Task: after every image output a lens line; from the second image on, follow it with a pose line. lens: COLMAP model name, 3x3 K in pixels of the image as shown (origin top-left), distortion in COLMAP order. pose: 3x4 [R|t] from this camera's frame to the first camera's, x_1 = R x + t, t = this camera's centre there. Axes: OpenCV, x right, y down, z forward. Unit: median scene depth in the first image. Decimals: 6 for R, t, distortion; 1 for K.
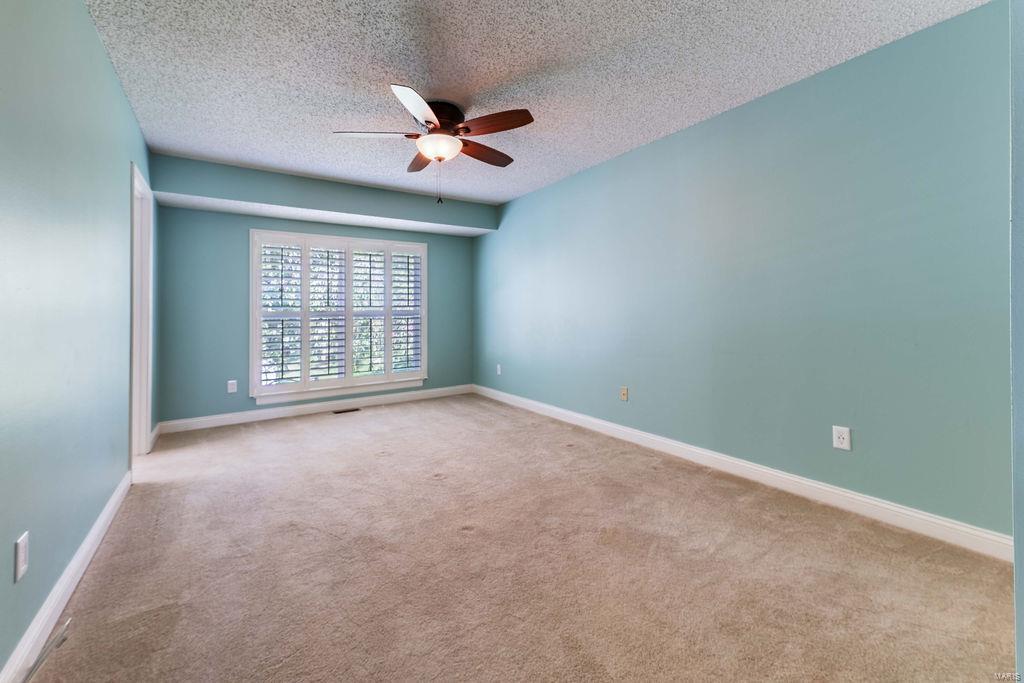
lens RADIAL K [[420.9, 0, 512.6], [0, 420.9, 310.7], [0, 0, 1]] dist [0.000689, 0.000093]
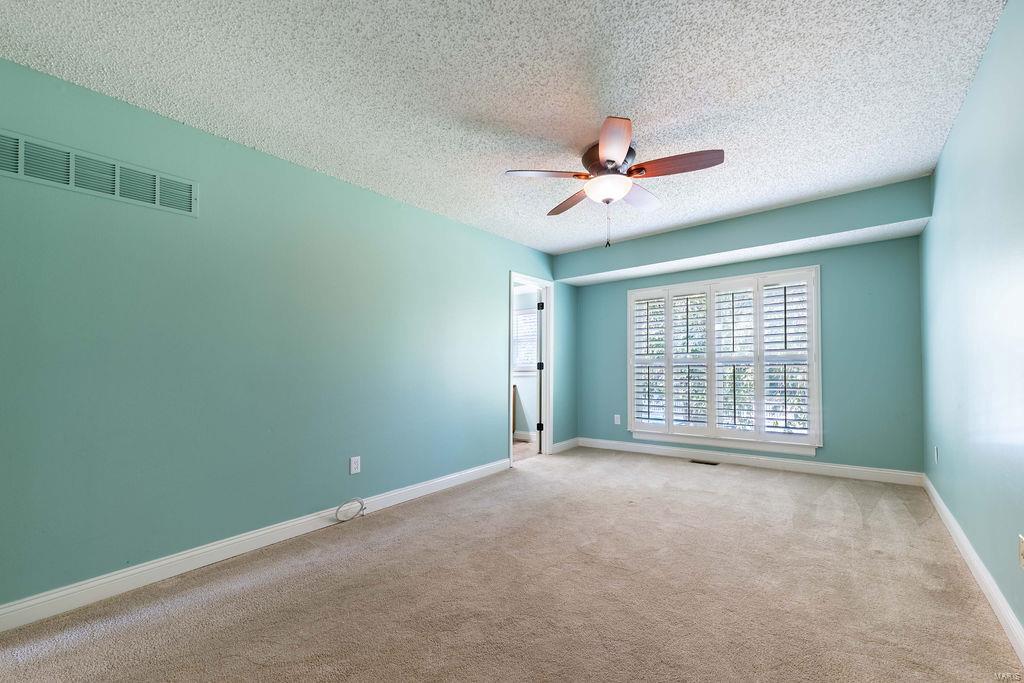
lens RADIAL K [[415.5, 0, 512.0], [0, 415.5, 341.5], [0, 0, 1]] dist [0.023864, -0.000122]
pose [[0.318237, -0.049546, -0.946715, 0.408151], [0.019565, 0.998764, -0.045694, -0.000770], [0.947809, -0.003981, 0.318813, 0.310513]]
